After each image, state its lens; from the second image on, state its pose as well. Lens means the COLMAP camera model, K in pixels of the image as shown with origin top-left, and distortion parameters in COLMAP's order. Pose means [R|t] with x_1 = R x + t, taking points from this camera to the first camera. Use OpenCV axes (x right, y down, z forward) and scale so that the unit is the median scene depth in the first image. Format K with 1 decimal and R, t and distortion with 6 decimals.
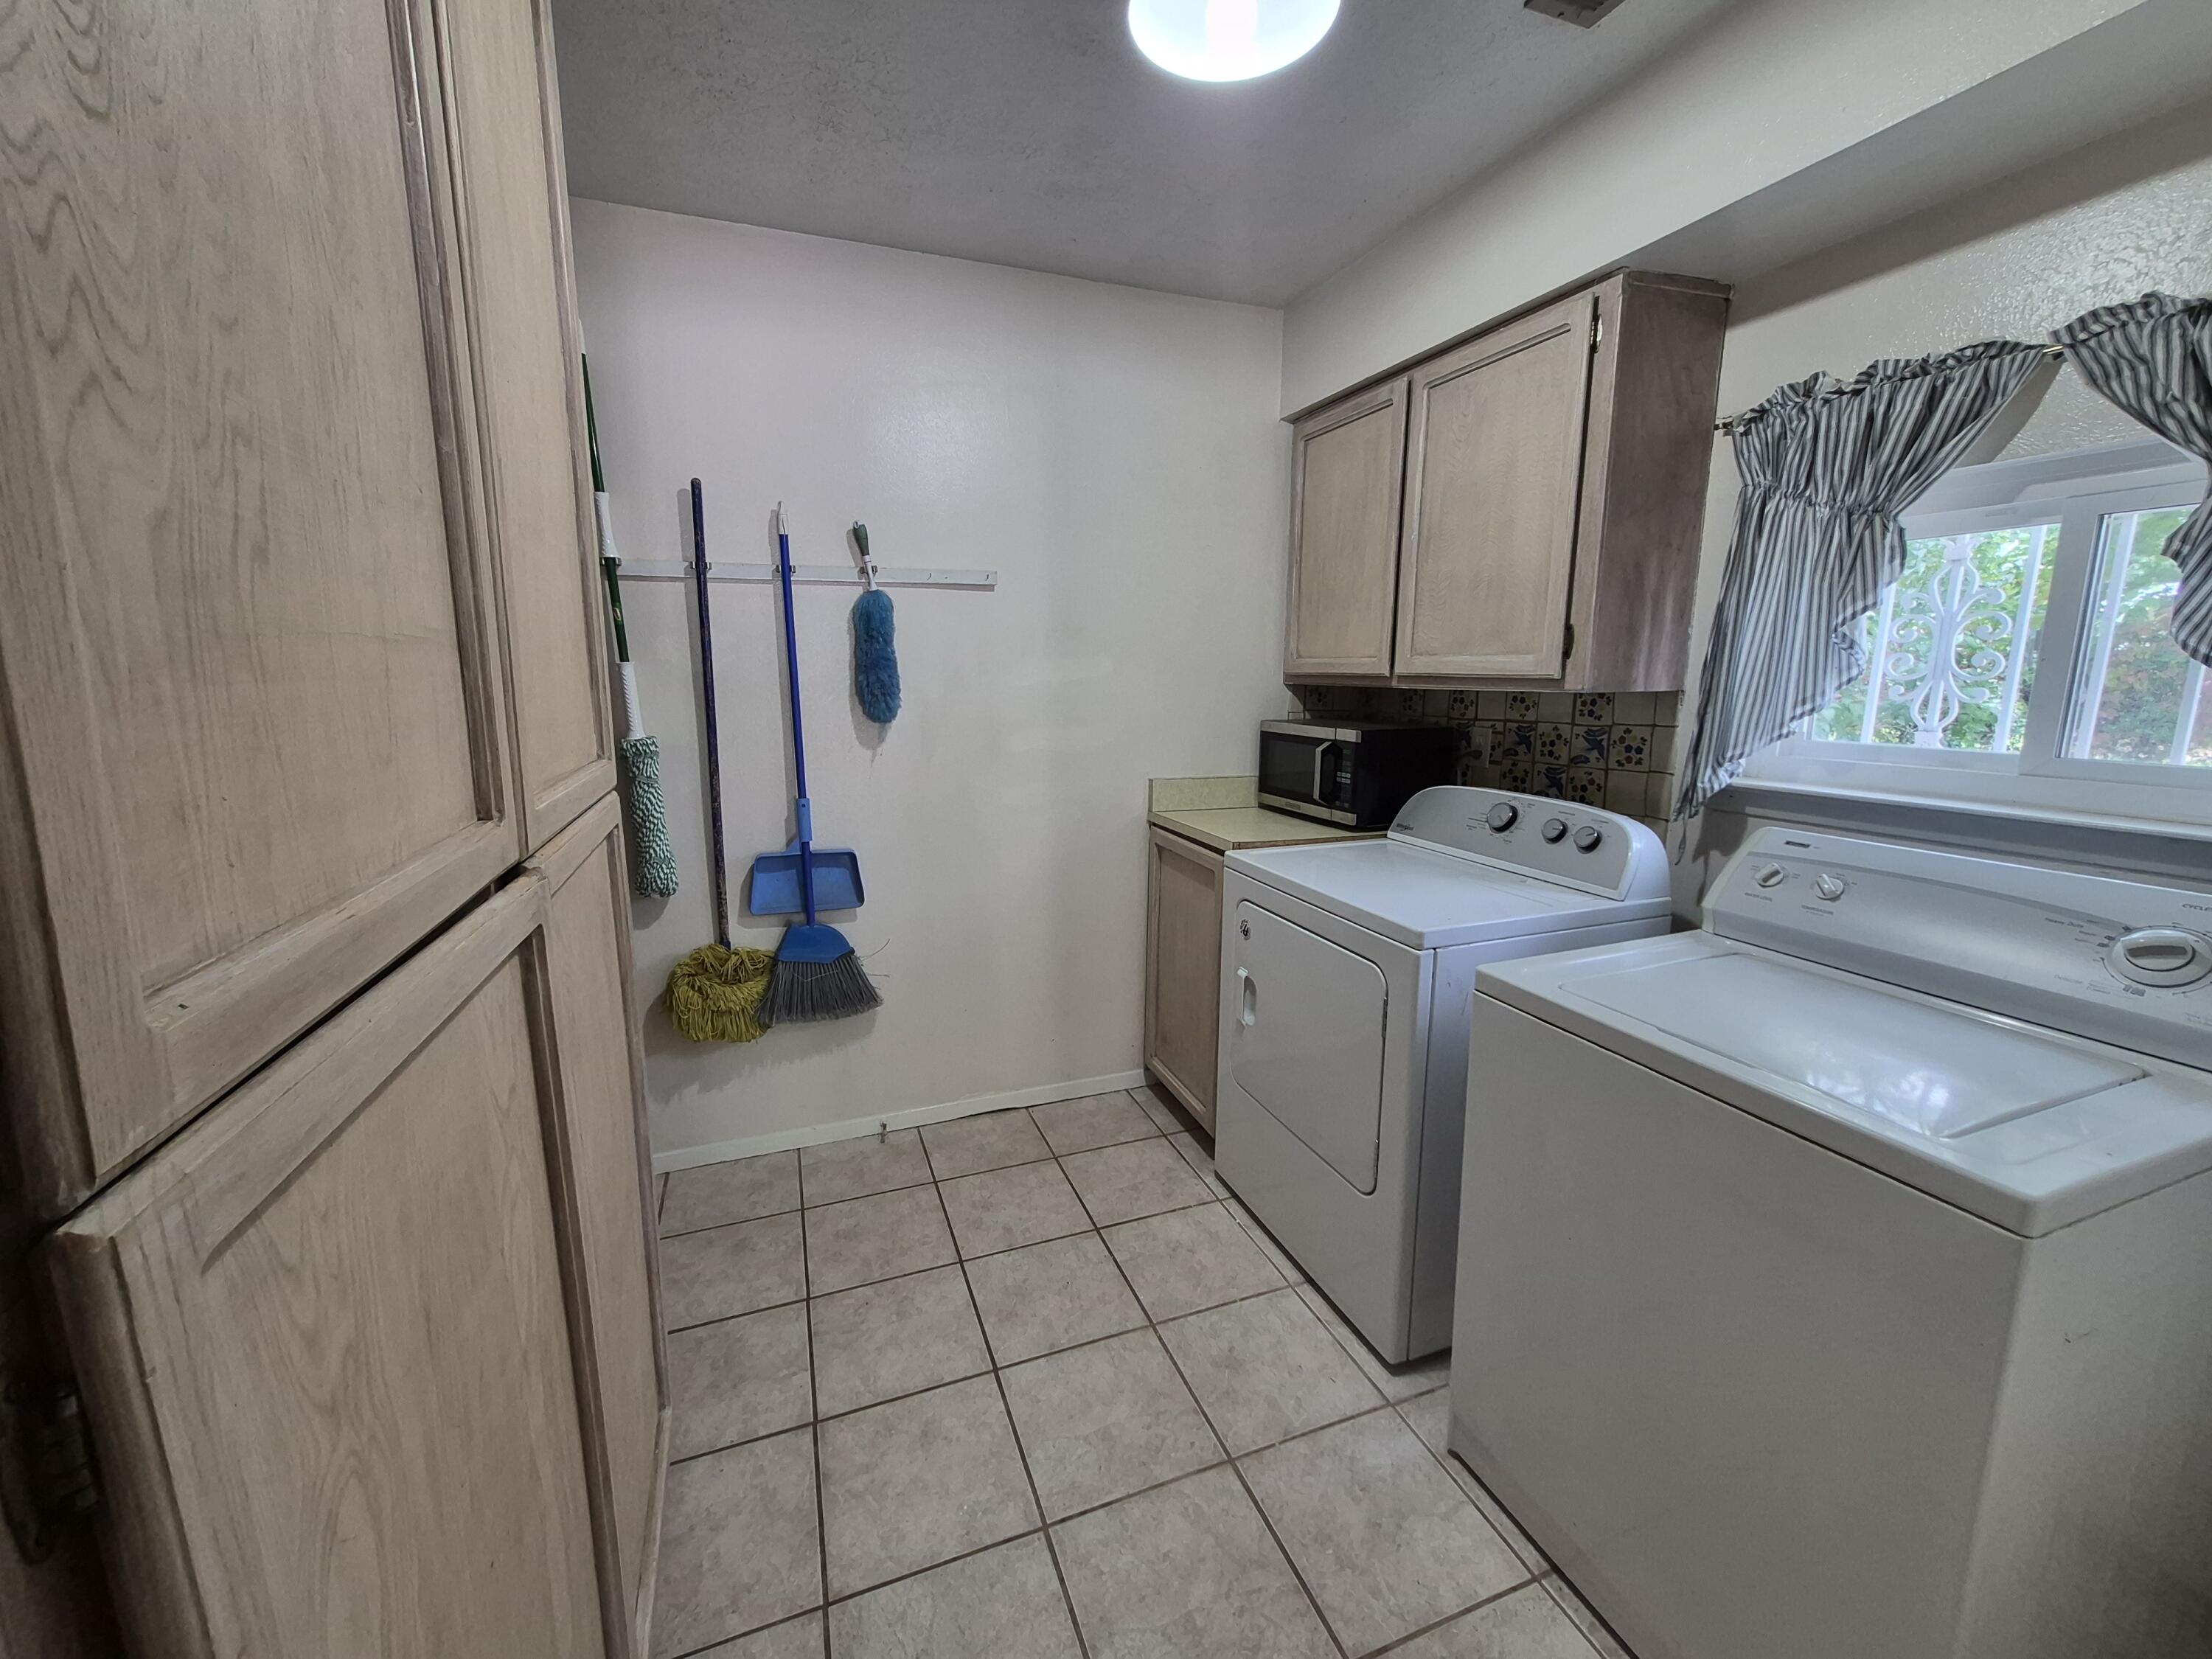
lens RADIAL K [[879.5, 0, 1101.0], [0, 879.5, 822.9], [0, 0, 1]] dist [0.006637, -0.000247]
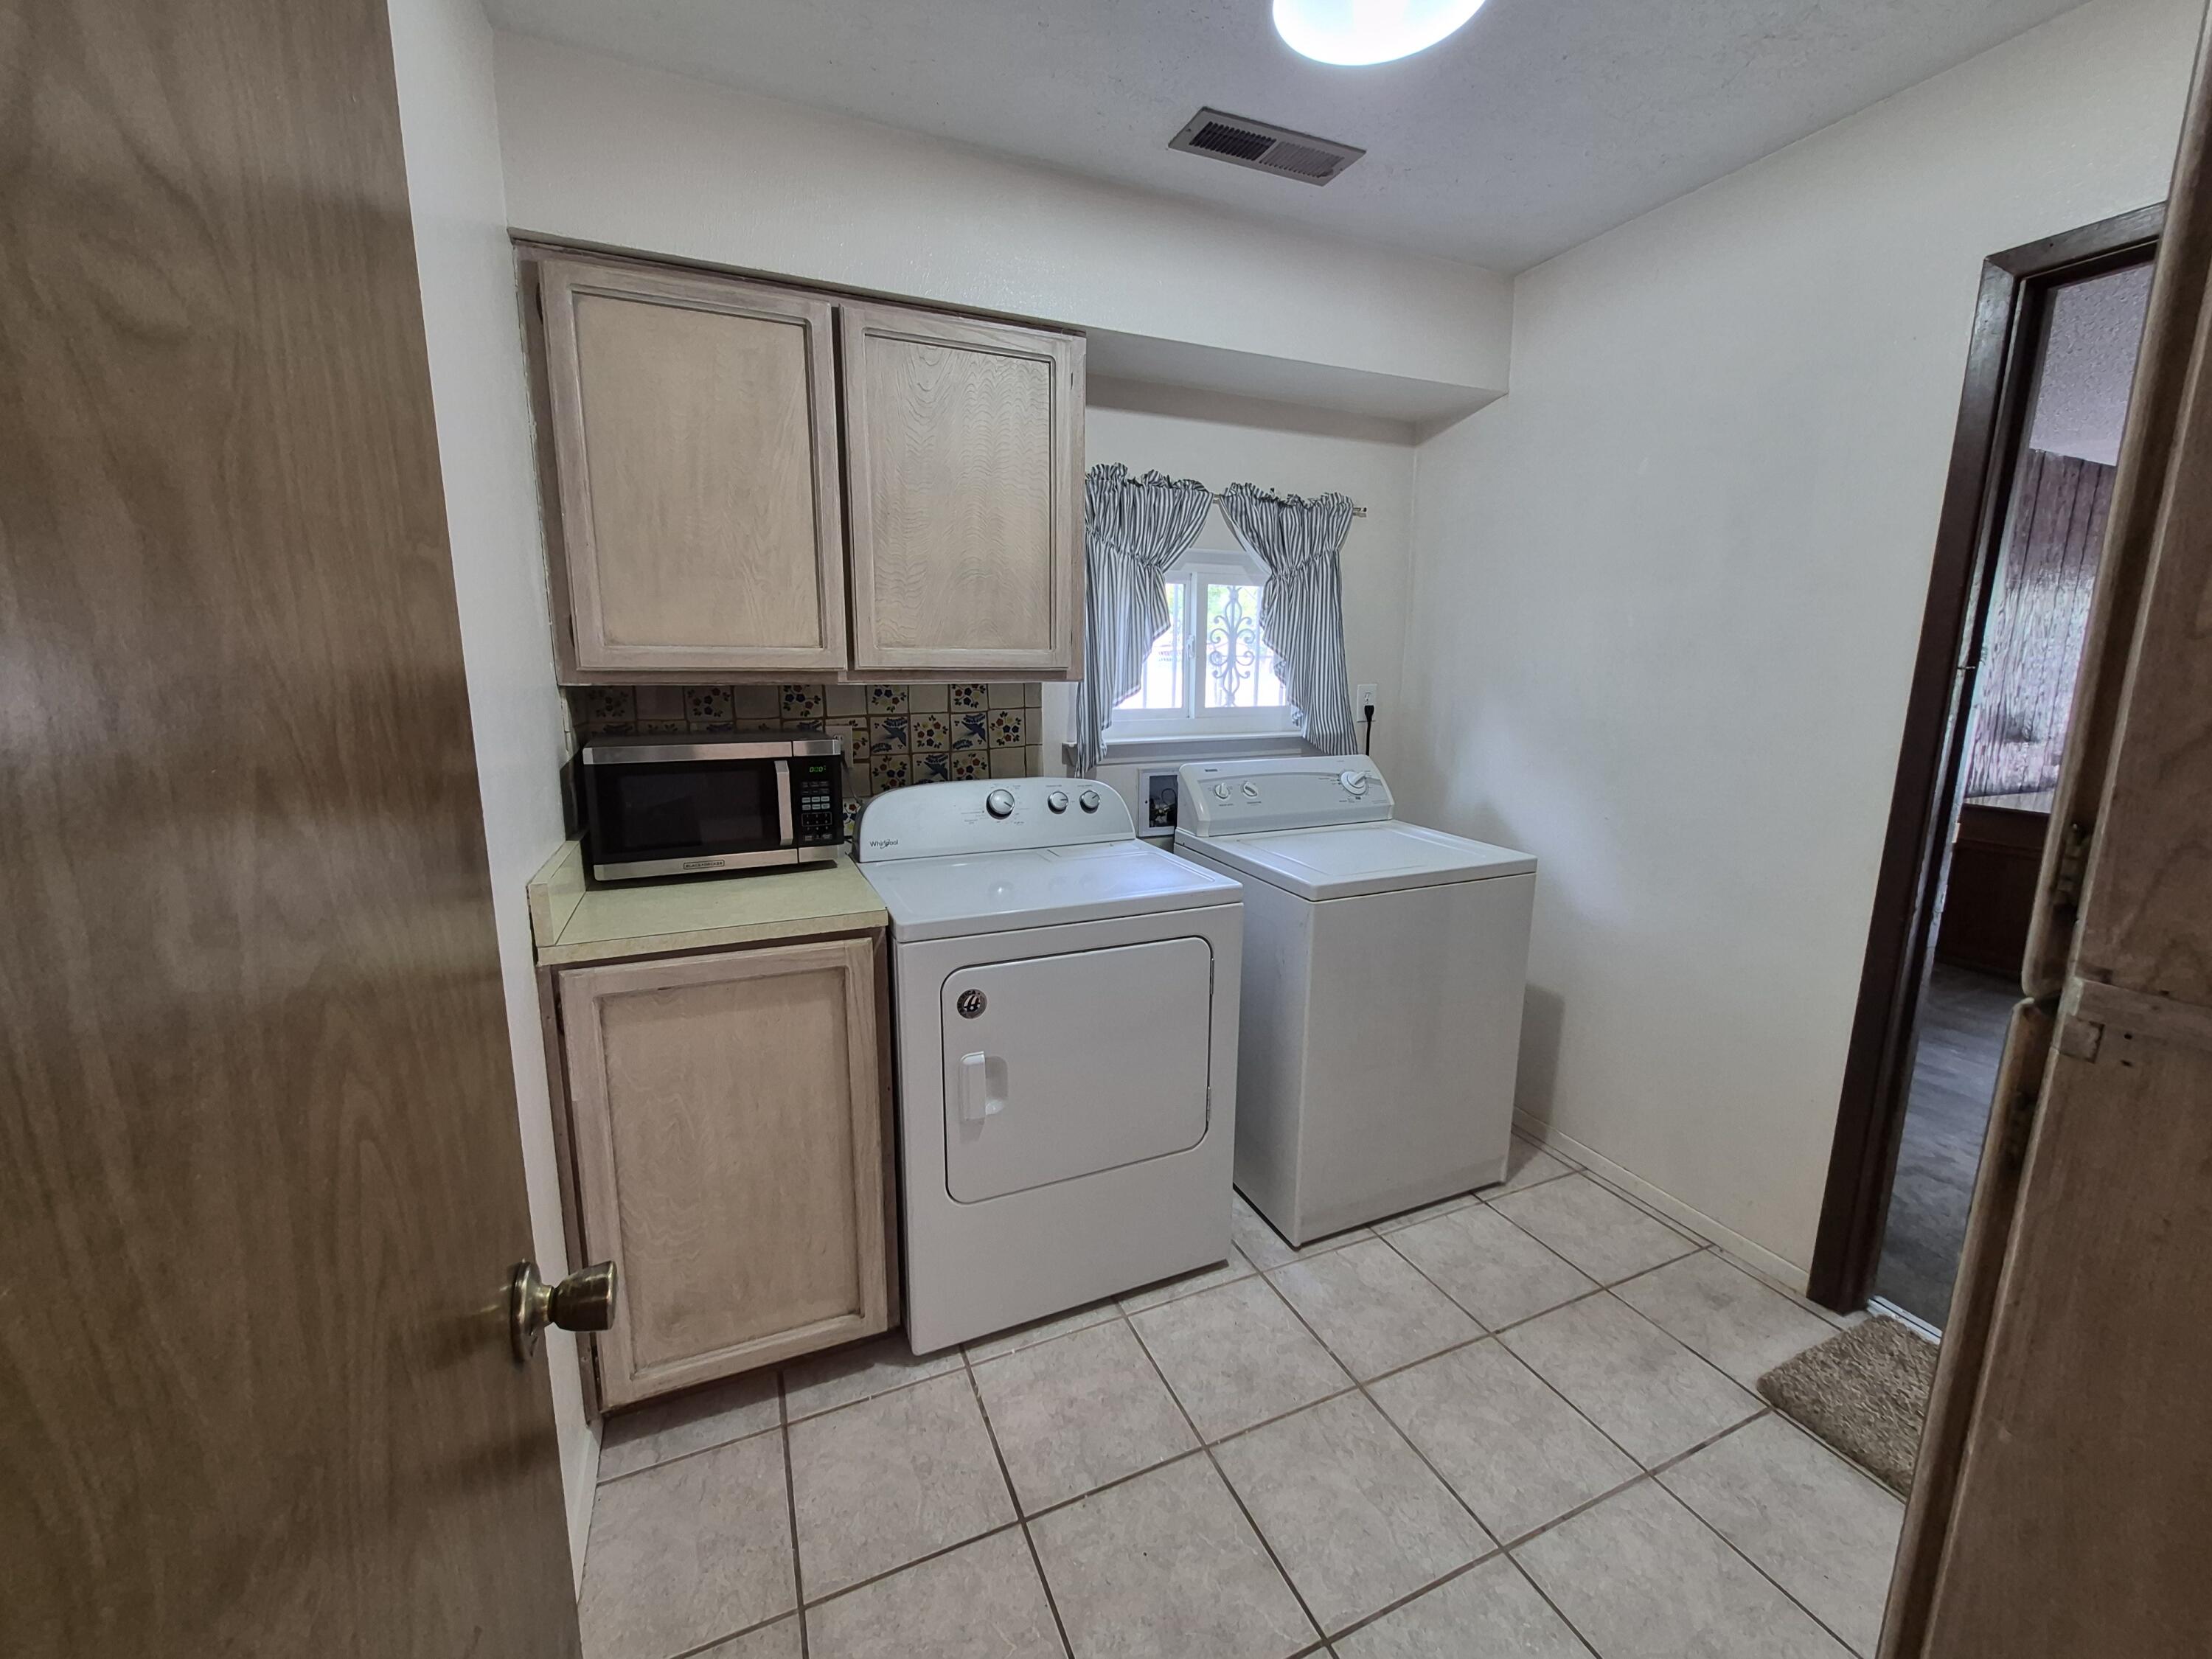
lens RADIAL K [[879.5, 0, 1100.4], [0, 879.5, 821.6], [0, 0, 1]] dist [0.006637, -0.000247]
pose [[-0.056150, -0.181518, 0.981783, -0.562996], [0.171114, 0.967036, 0.188578, -0.156111], [-0.983650, 0.178586, -0.023239, 0.874239]]
